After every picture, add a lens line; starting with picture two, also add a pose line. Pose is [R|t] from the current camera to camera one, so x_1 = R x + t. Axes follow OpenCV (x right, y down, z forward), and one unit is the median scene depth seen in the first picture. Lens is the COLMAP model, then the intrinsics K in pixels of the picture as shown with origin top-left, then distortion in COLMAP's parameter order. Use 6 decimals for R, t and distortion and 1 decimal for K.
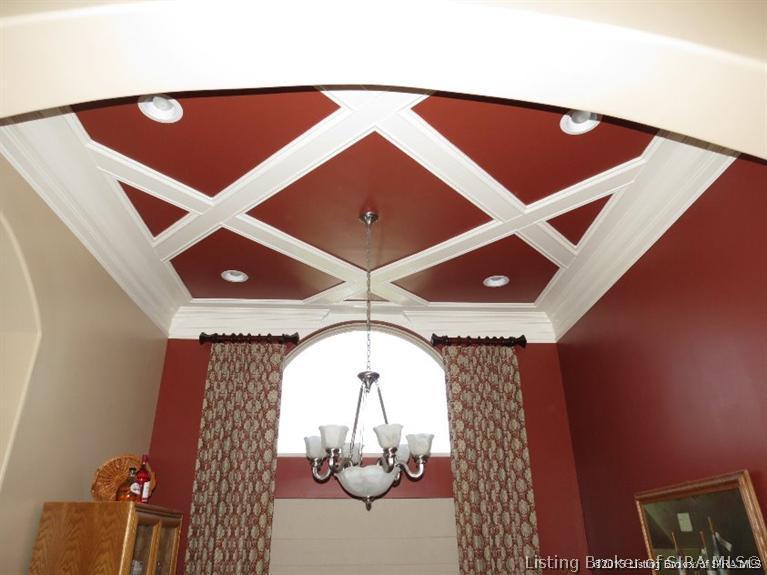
lens RADIAL K [[542.3, 0, 382.6], [0, 542.3, 284.4], [0, 0, 1]] dist [-0.065841, 0.036173]
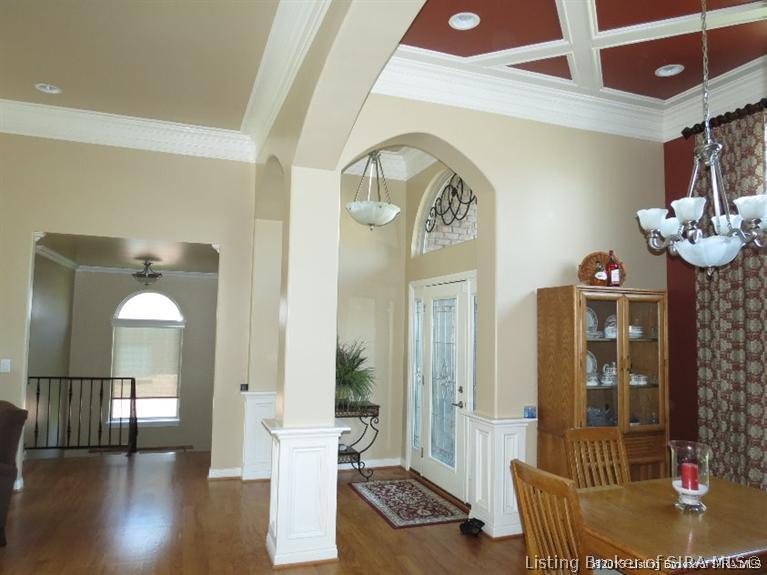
lens RADIAL K [[542.3, 0, 382.1], [0, 542.3, 285.0], [0, 0, 1]] dist [-0.065841, 0.036173]
pose [[0.291927, -0.053799, -0.954926, 0.479434], [0.401478, 0.913090, 0.071292, 0.062519], [0.868098, -0.404194, 0.288155, 0.086065]]
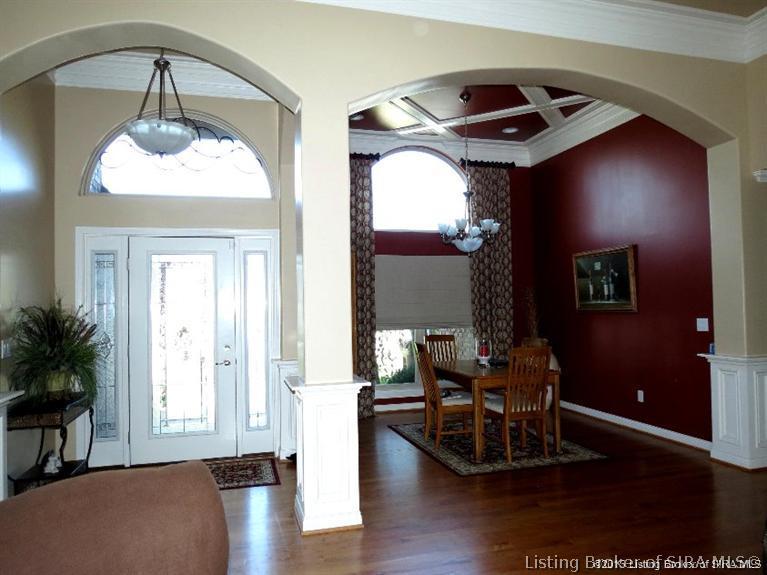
lens RADIAL K [[542.3, 0, 382.6], [0, 542.3, 290.3], [0, 0, 1]] dist [-0.065841, 0.036173]
pose [[0.976083, -0.001326, 0.217396, -0.516924], [-0.087197, 0.913634, 0.397076, -0.175179], [-0.199146, -0.406535, 0.891667, -0.560502]]
